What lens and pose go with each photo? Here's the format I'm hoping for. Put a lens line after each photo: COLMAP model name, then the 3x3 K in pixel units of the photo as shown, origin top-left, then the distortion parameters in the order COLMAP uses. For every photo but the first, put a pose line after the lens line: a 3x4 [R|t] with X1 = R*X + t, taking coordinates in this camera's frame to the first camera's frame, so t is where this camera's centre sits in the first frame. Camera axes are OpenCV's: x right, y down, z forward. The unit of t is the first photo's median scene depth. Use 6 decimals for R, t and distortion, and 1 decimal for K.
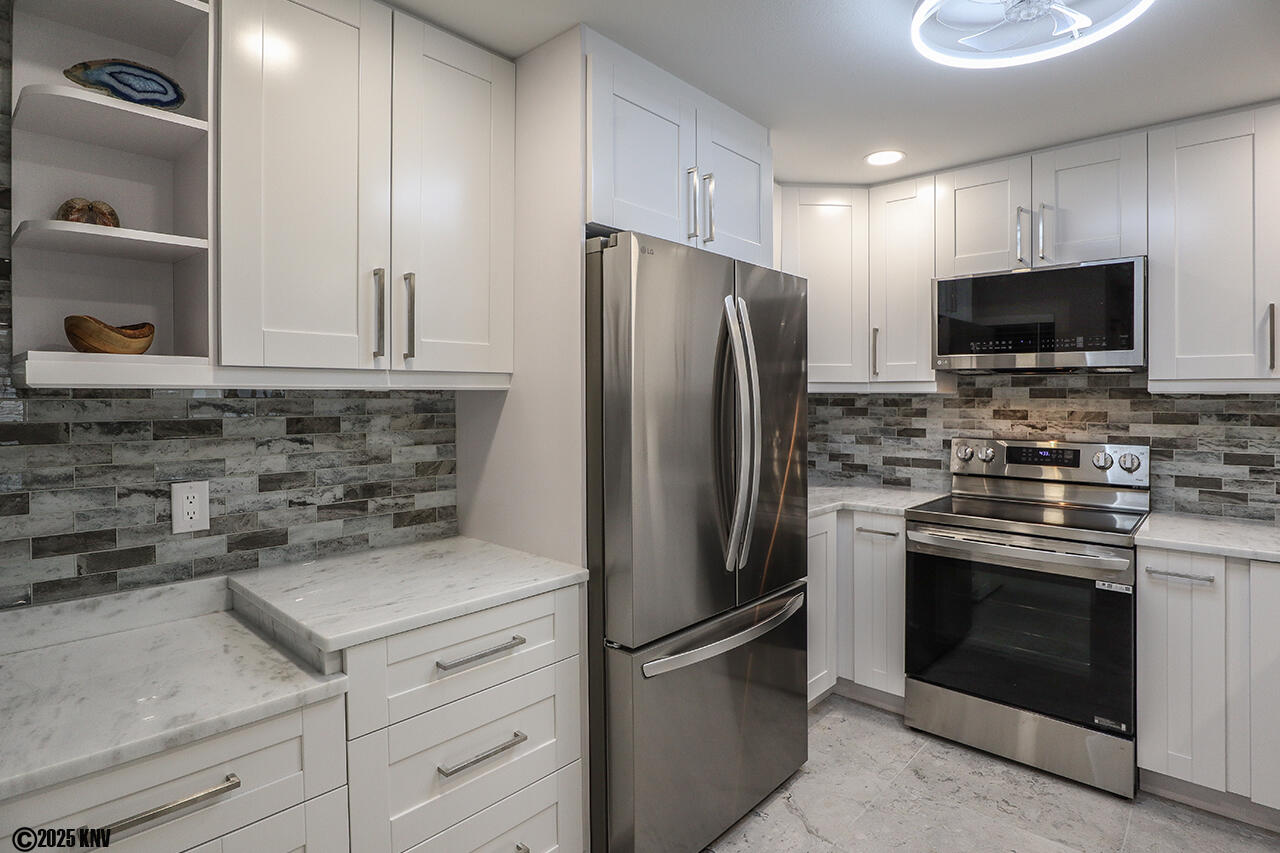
lens RADIAL K [[677.3, 0, 649.2], [0, 677.3, 418.2], [0, 0, 1]] dist [-0.033838, 0.008866]
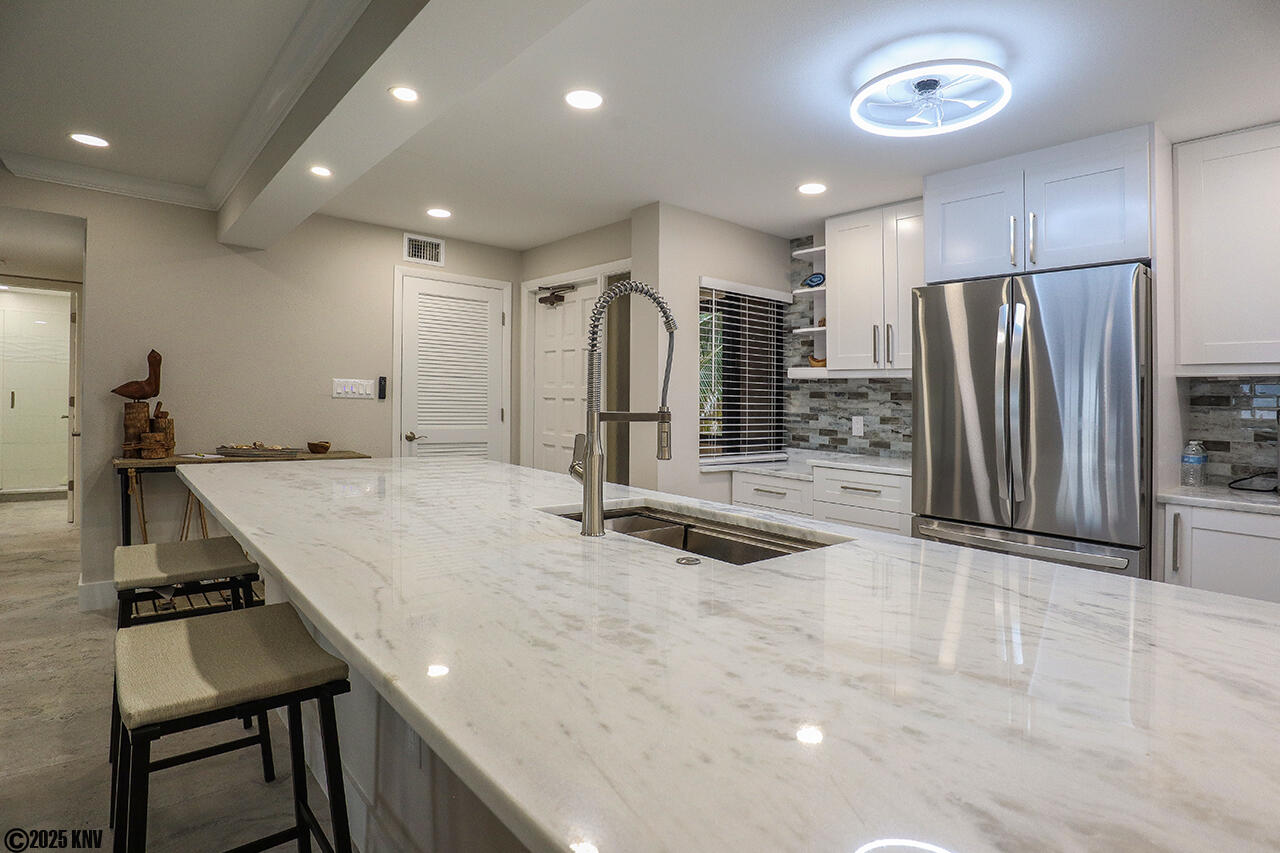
lens RADIAL K [[677.3, 0, 652.8], [0, 677.3, 434.2], [0, 0, 1]] dist [-0.033838, 0.008866]
pose [[-0.140008, 0.044944, -0.989130, 1.687306], [-0.061997, 0.996611, 0.054059, 0.061188], [0.988207, 0.068892, -0.136747, 0.487791]]
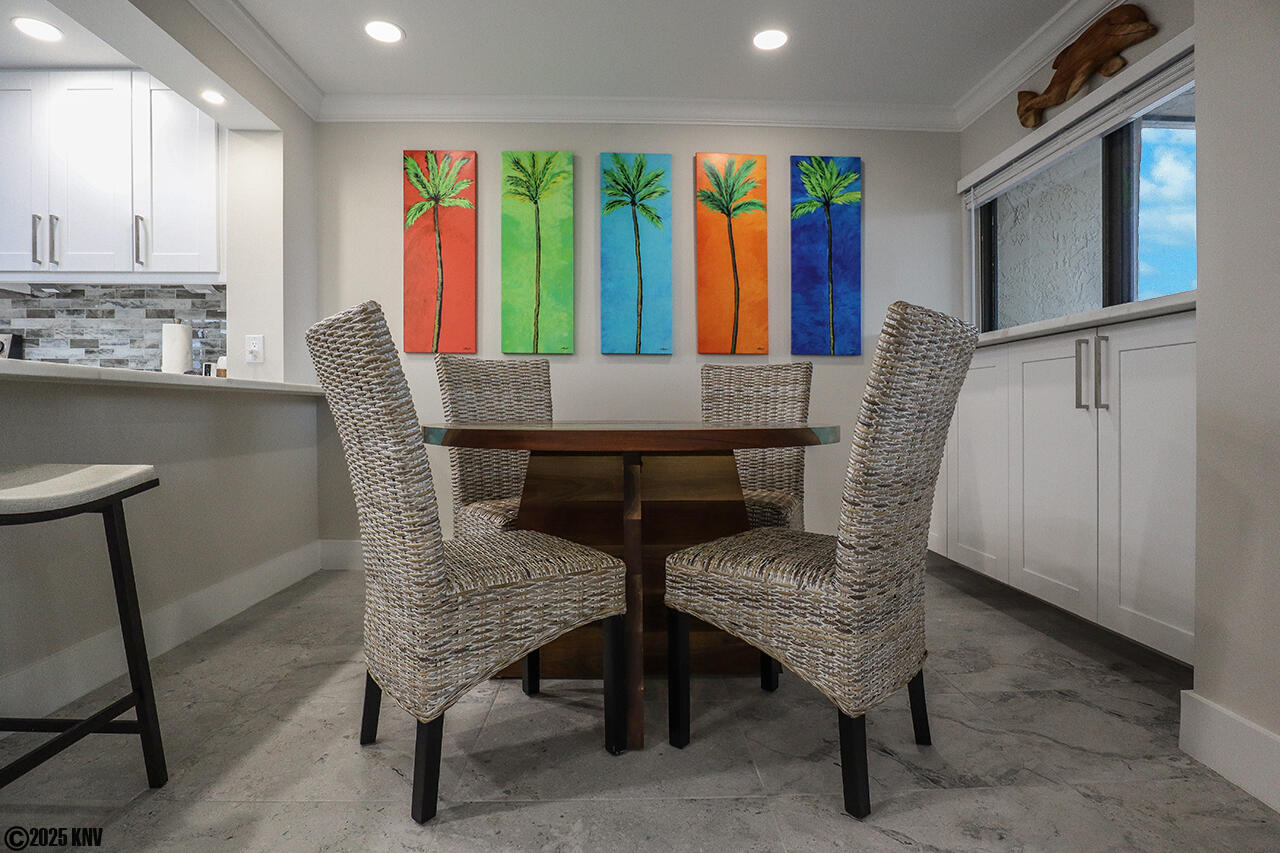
lens RADIAL K [[677.3, 0, 680.0], [0, 677.3, 419.1], [0, 0, 1]] dist [-0.033838, 0.008866]
pose [[0.714570, -0.001184, 0.699563, 1.034664], [0.019684, 0.999637, -0.018414, 0.327862], [-0.699287, 0.026929, 0.714334, -0.978062]]
